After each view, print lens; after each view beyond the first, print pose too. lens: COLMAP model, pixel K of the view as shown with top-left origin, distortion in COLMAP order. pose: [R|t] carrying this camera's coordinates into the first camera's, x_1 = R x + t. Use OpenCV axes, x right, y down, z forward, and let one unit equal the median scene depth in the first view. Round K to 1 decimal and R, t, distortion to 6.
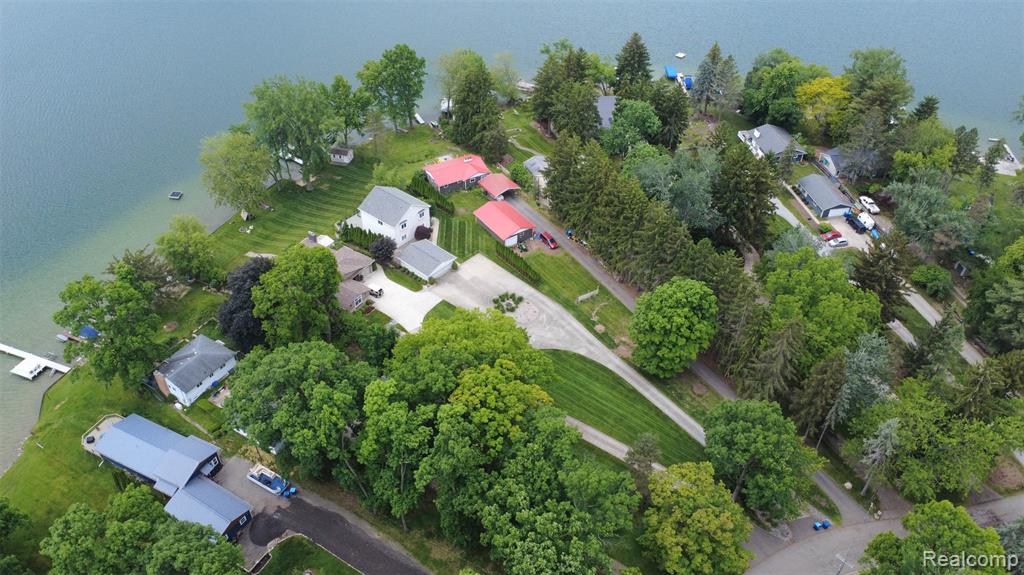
lens RADIAL K [[763.6, 0, 512.0], [0, 763.6, 287.5], [0, 0, 1]] dist [0.001611, -0.000663]
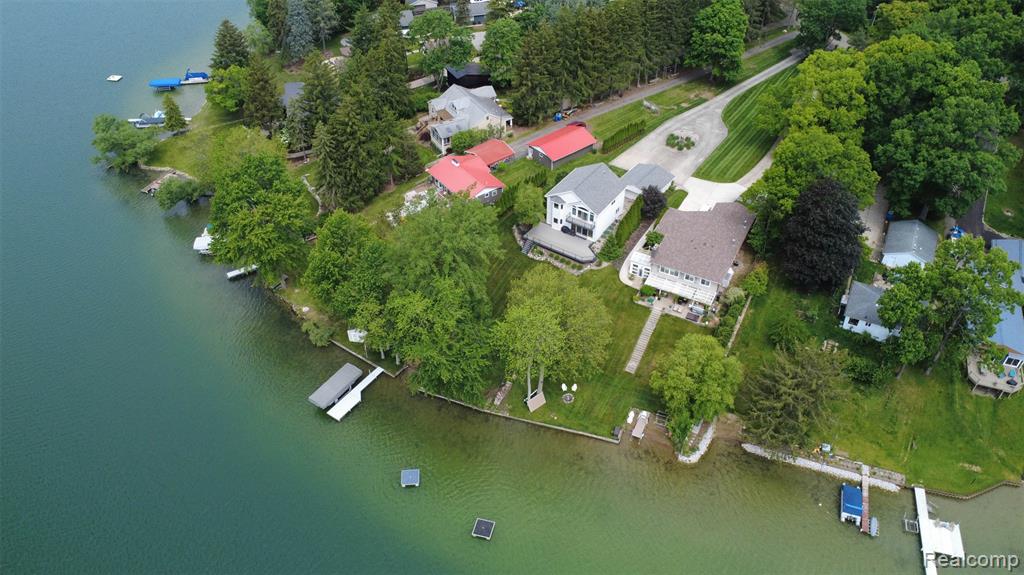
lens RADIAL K [[763.6, 0, 512.0], [0, 763.6, 287.5], [0, 0, 1]] dist [0.001611, -0.000663]
pose [[-0.085938, -0.671352, 0.736140, -0.954387], [0.648042, 0.523545, 0.553121, -0.648076], [-0.756741, 0.524583, 0.390072, 0.908152]]
